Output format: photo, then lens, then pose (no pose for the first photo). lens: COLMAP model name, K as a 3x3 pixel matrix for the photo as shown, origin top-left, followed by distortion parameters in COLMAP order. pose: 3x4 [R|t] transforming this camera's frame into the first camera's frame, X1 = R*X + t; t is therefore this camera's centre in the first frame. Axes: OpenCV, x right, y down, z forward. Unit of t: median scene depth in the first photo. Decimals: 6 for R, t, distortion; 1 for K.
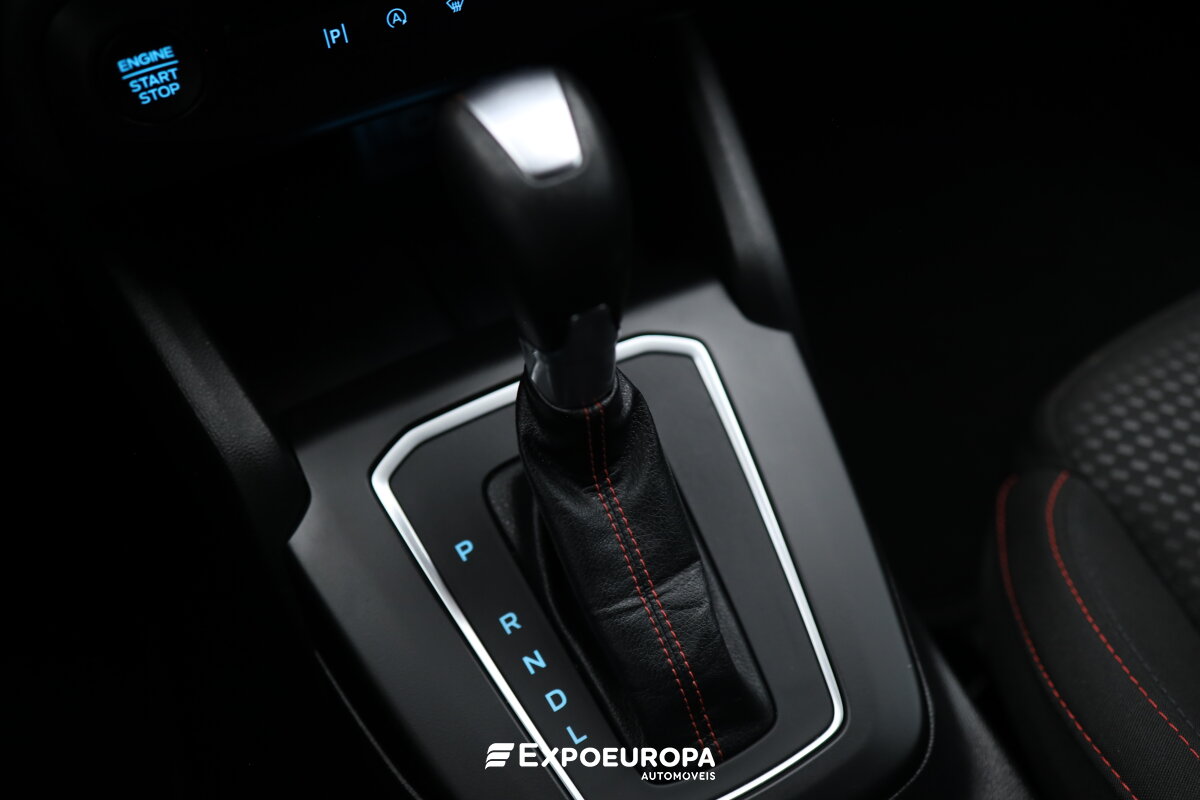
lens RADIAL K [[1233.2, 0, 600.7], [0, 1233.2, 398.5], [0, 0, 1]] dist [0.005908, 0.000000]
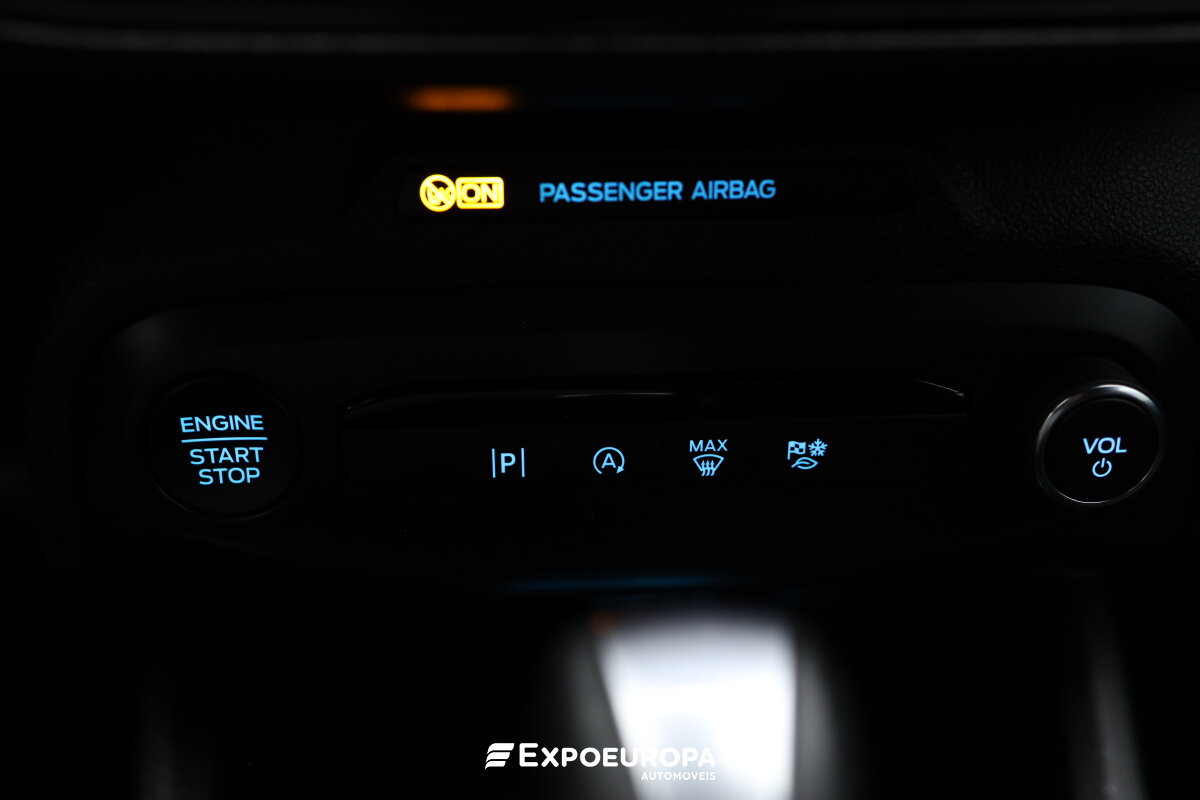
lens RADIAL K [[1233.2, 0, 598.6], [0, 1233.2, 396.4], [0, 0, 1]] dist [0.005908, 0.000000]
pose [[0.918710, 0.230887, -0.320410, 0.026600], [-0.328219, 0.897585, -0.294303, -0.156066], [0.219645, 0.375544, 0.900402, 0.432567]]
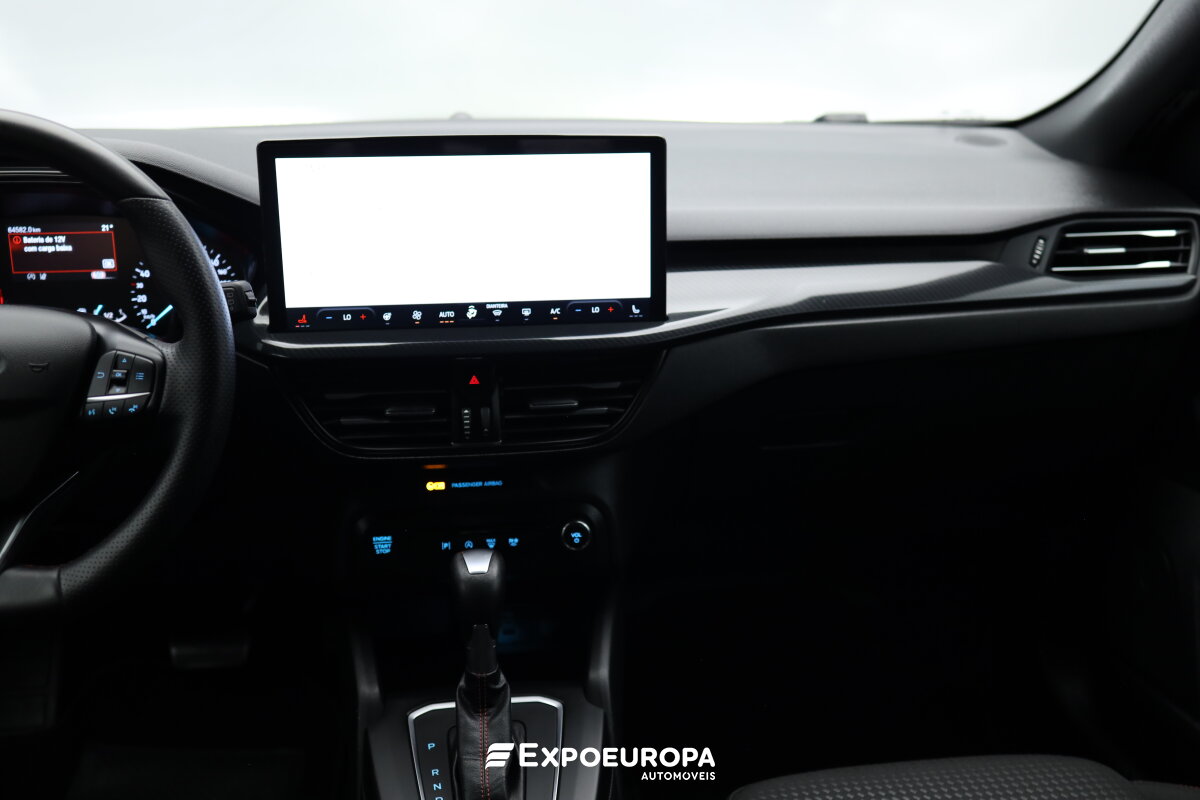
lens RADIAL K [[1233.2, 0, 598.1], [0, 1233.2, 399.7], [0, 0, 1]] dist [0.005908, 0.000000]
pose [[0.937853, 0.095099, -0.333748, 1.070737], [-0.277570, 0.782799, -0.556938, 0.965524], [0.208293, 0.614965, 0.760547, -1.351781]]
